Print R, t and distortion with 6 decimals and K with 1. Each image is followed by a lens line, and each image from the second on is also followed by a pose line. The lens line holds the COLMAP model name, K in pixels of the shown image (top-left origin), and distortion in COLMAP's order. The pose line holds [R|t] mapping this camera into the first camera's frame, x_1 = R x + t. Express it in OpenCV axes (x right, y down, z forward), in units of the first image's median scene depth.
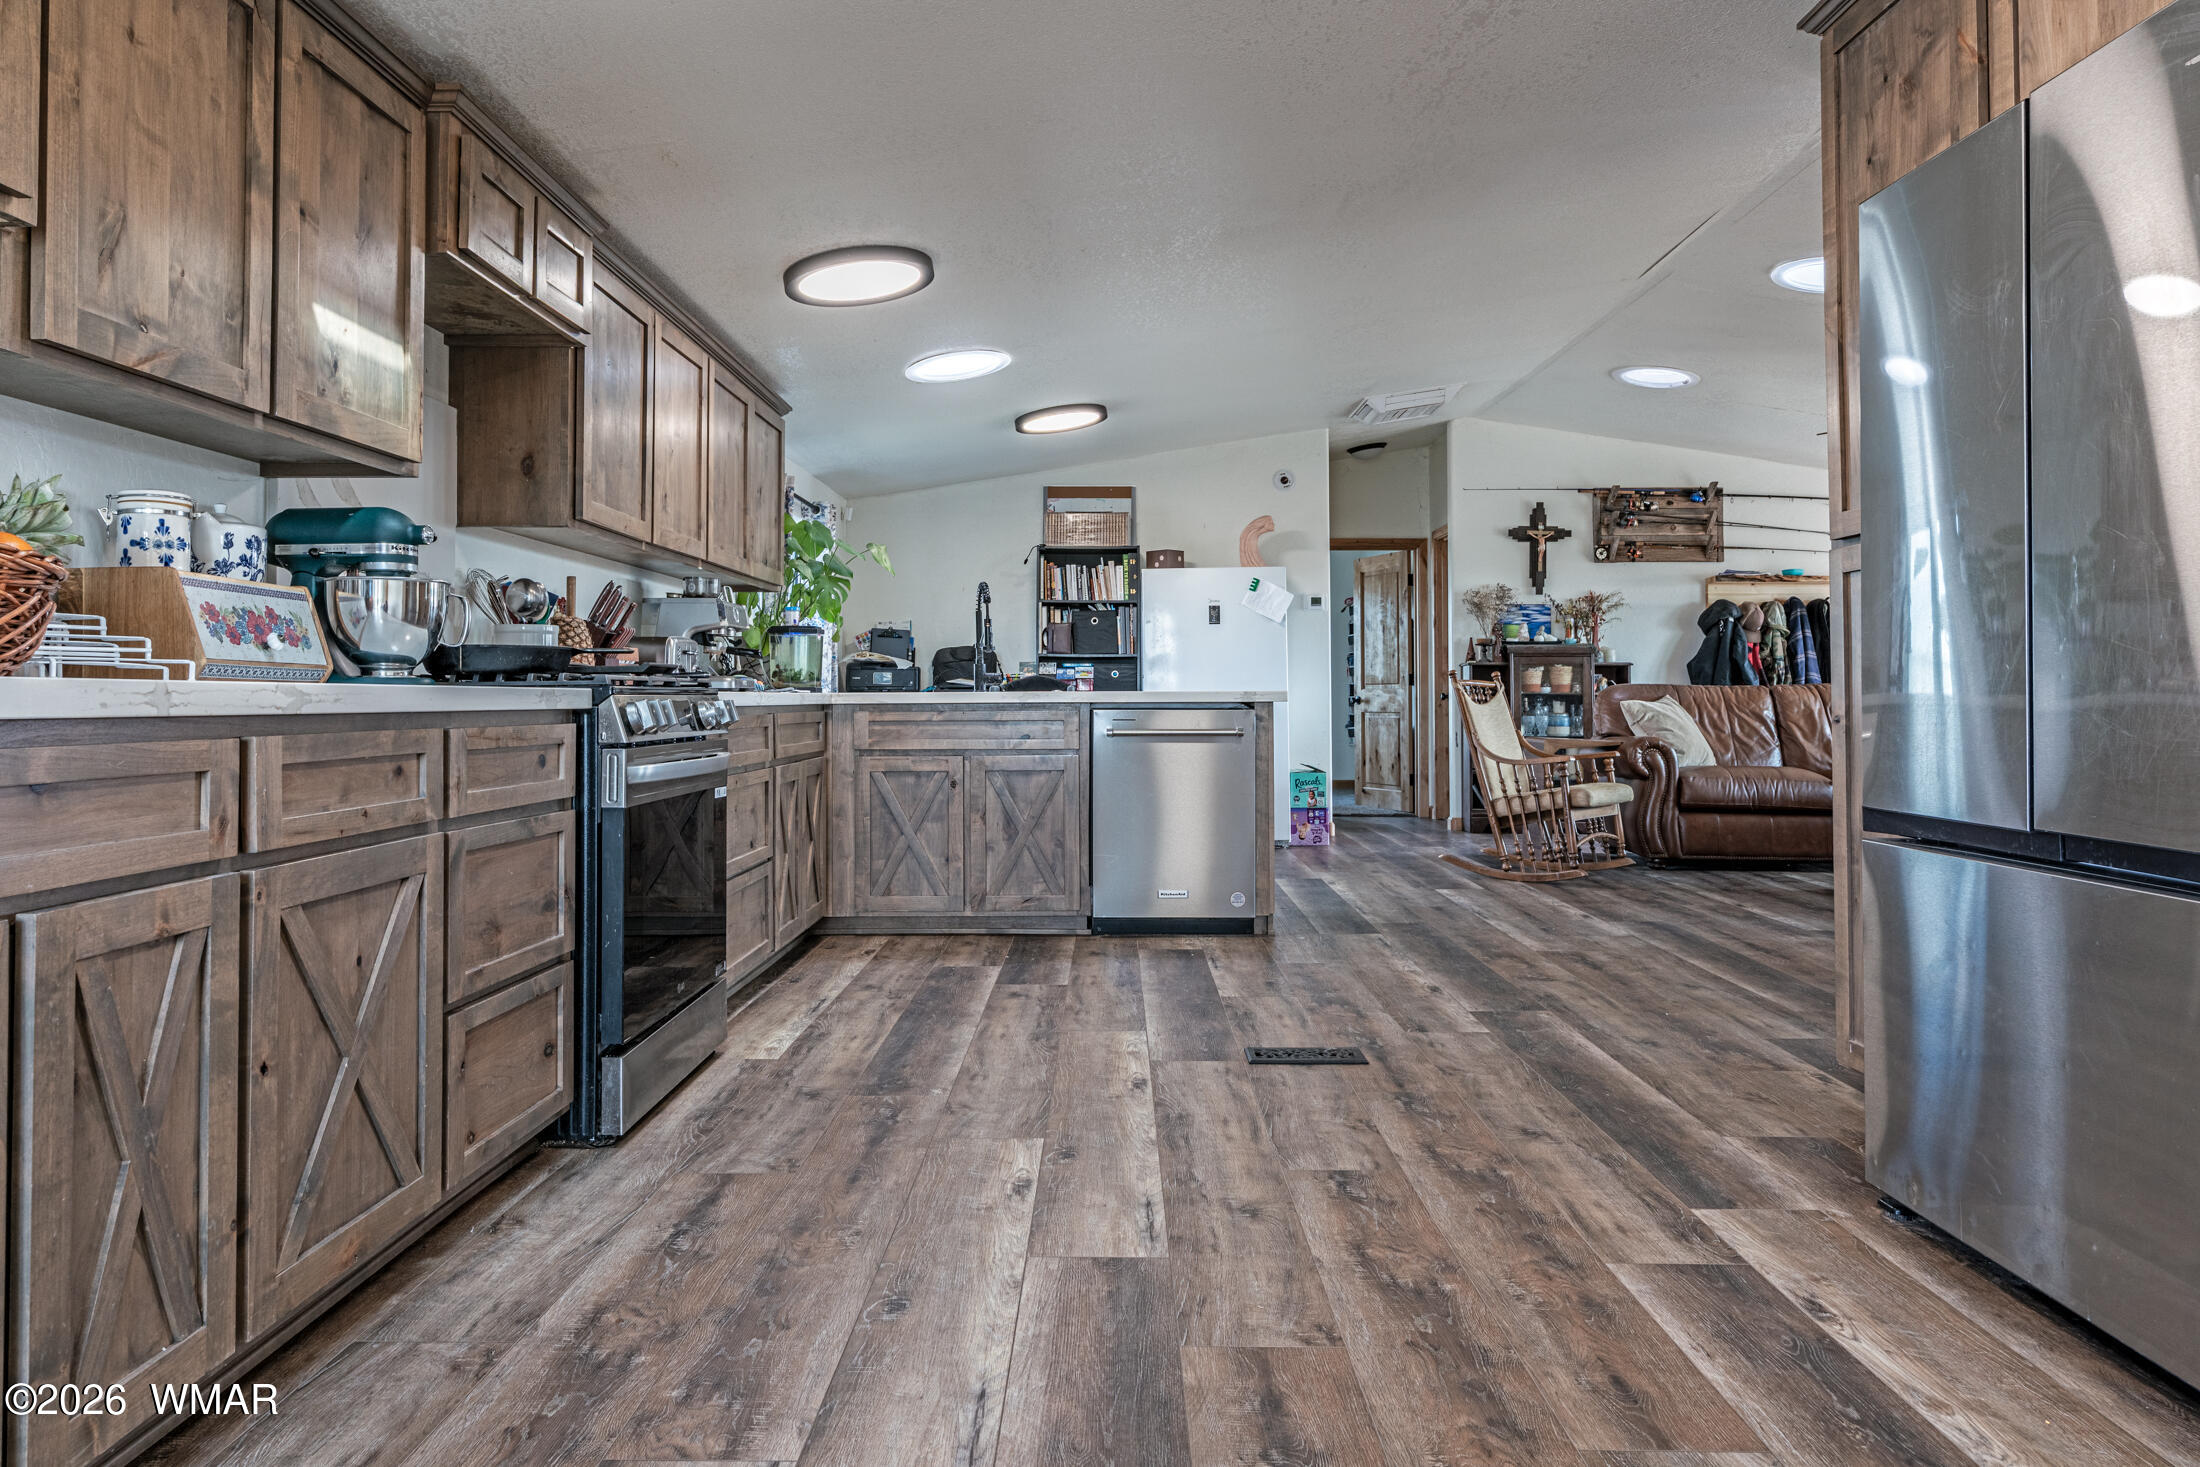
lens RADIAL K [[1441.6, 0, 1110.3], [0, 1441.6, 657.7], [0, 0, 1]] dist [-0.003074, 0.004270]
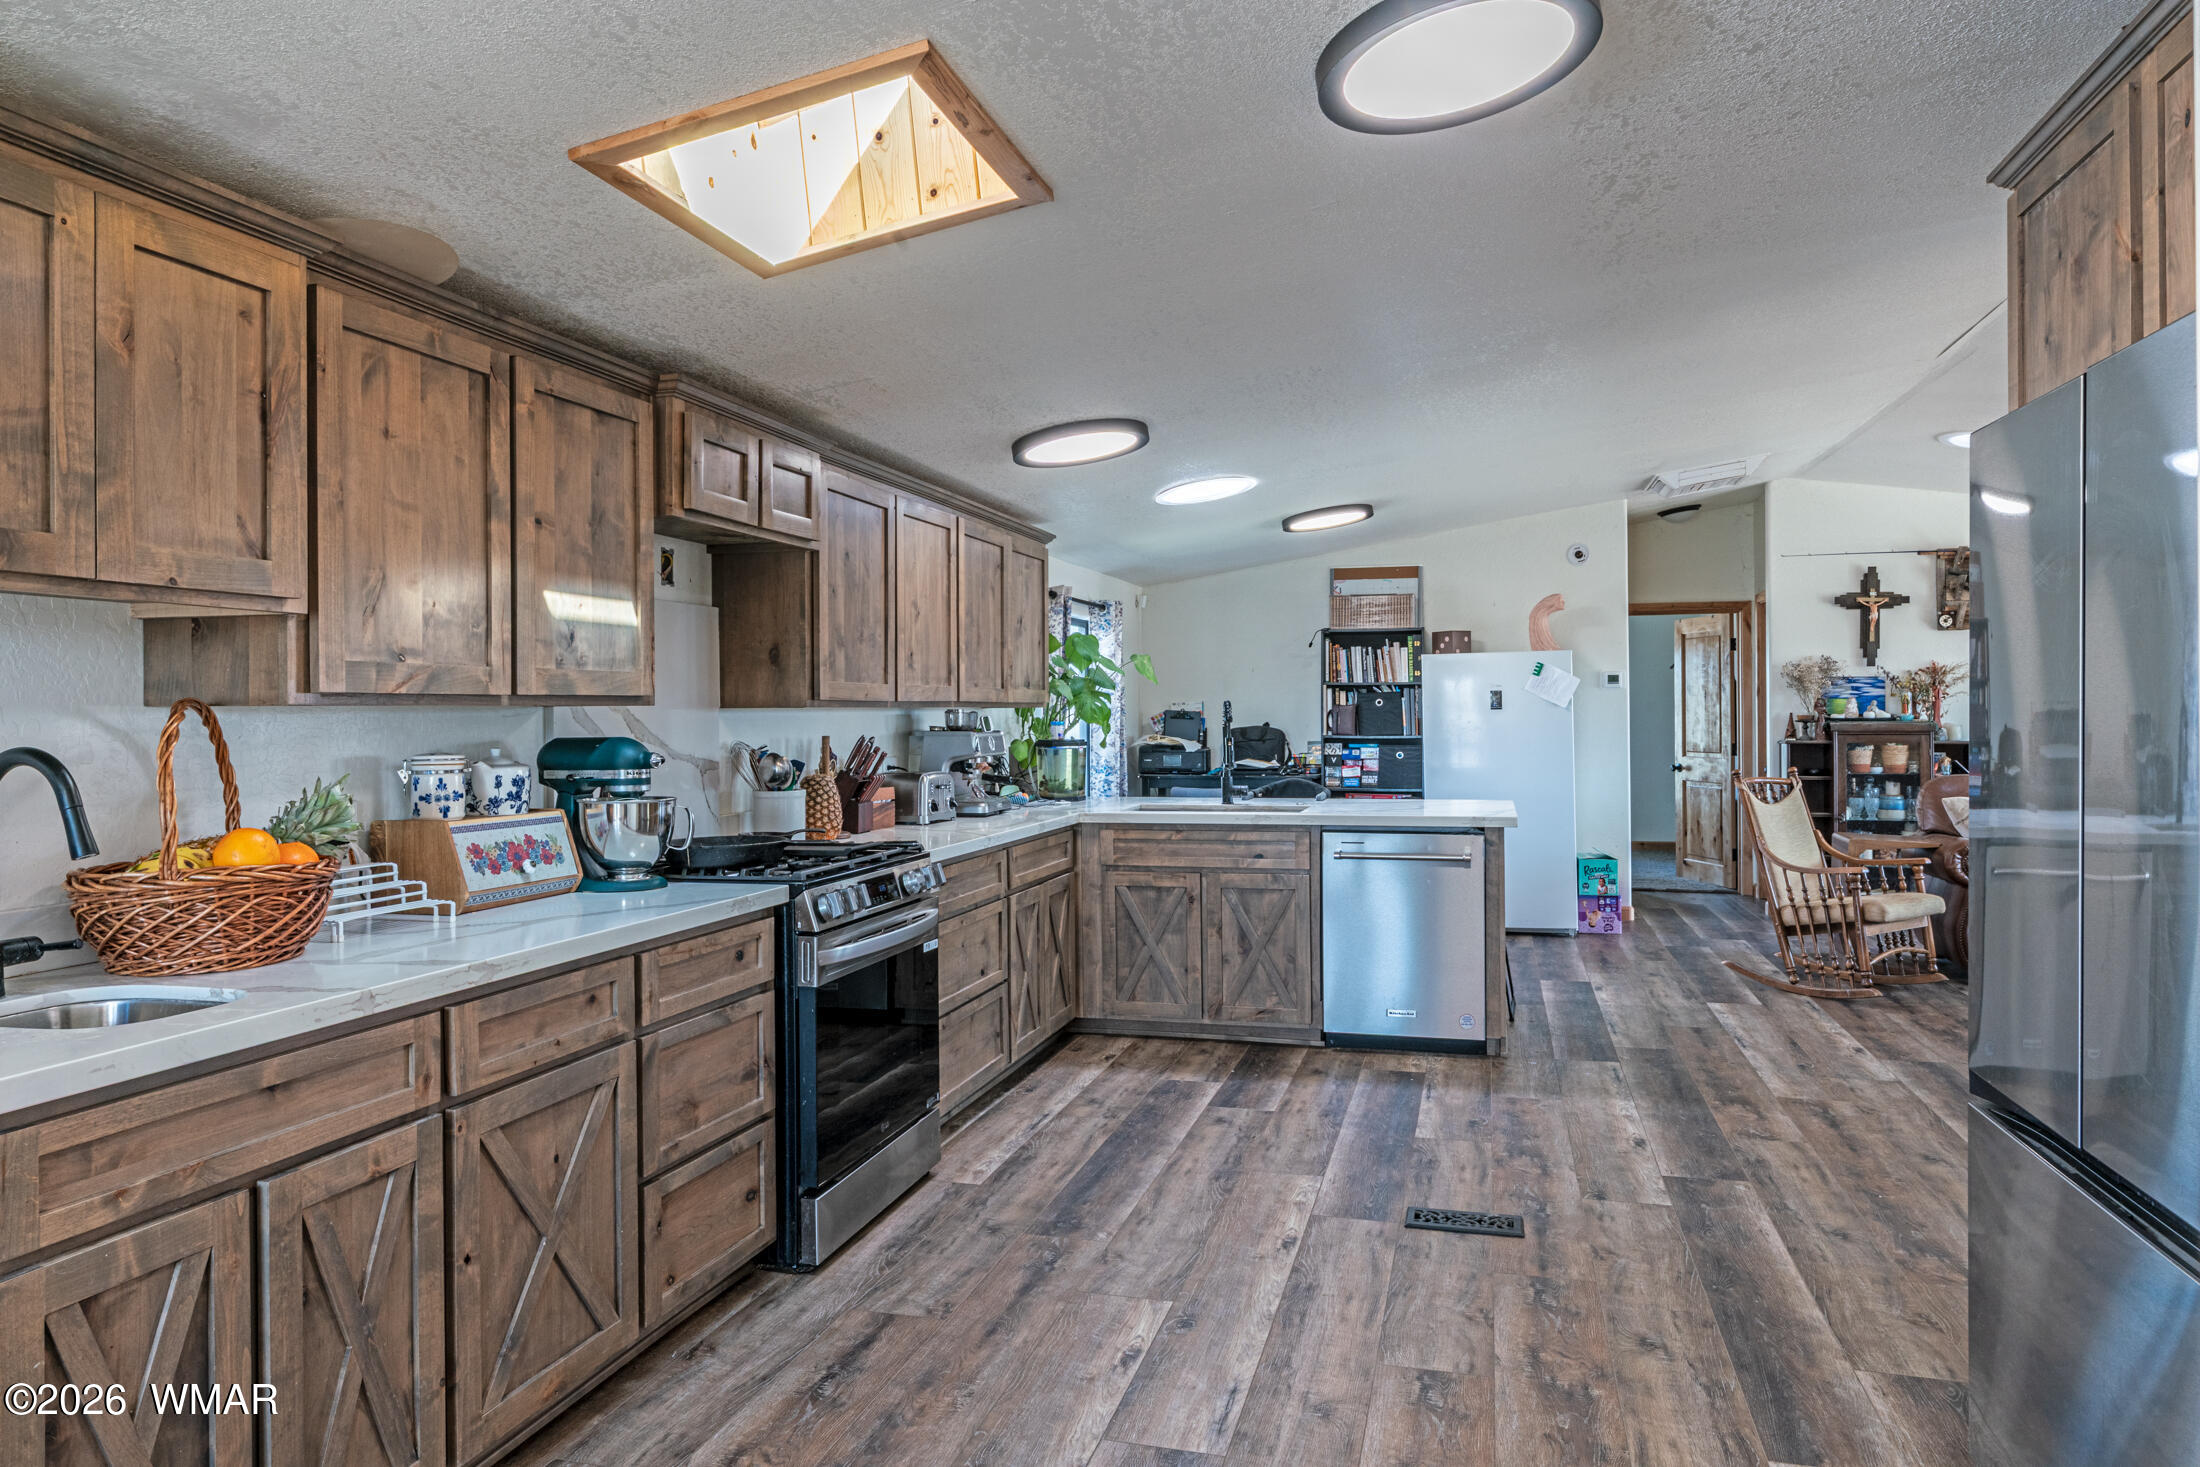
lens RADIAL K [[1441.6, 0, 1131.3], [0, 1441.6, 688.8], [0, 0, 1]] dist [-0.003074, 0.004270]
pose [[0.966273, -0.005296, -0.257465, 0.210742], [0.012307, 0.999596, 0.025627, -0.163726], [0.257225, -0.027931, 0.965948, -0.056217]]
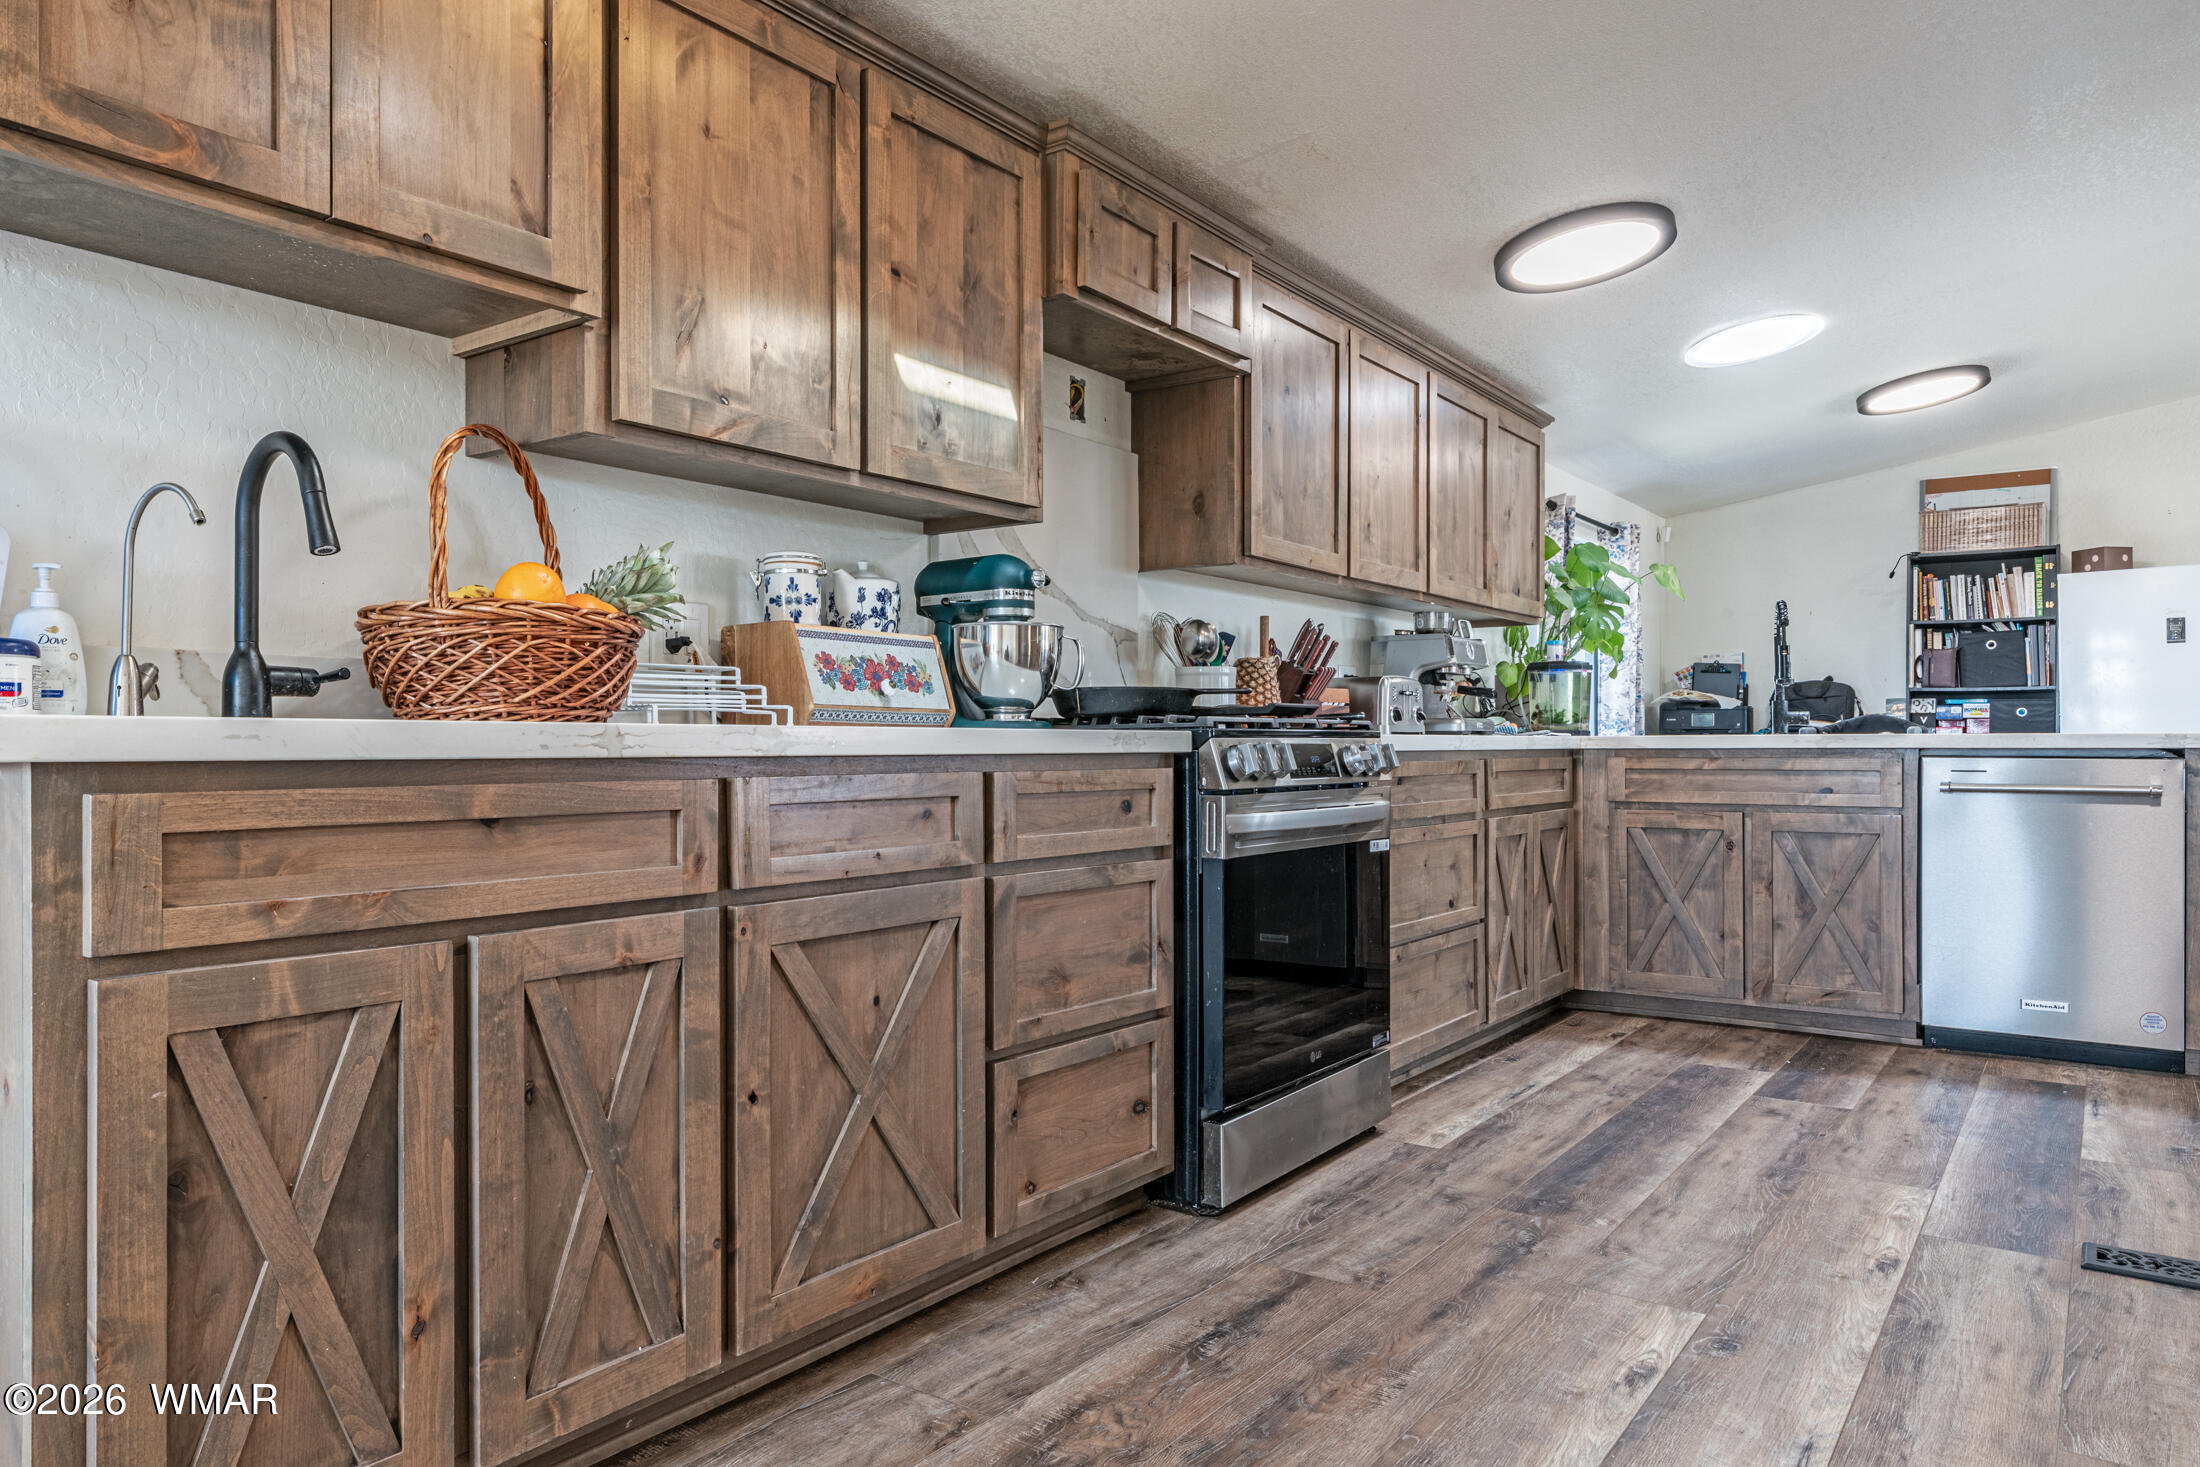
lens RADIAL K [[1441.6, 0, 1103.9], [0, 1441.6, 744.9], [0, 0, 1]] dist [-0.003074, 0.004270]
pose [[0.811842, 0.002039, -0.583873, 0.142742], [0.015214, 0.999580, 0.024646, 0.006190], [0.583679, -0.028892, 0.811471, 0.200348]]
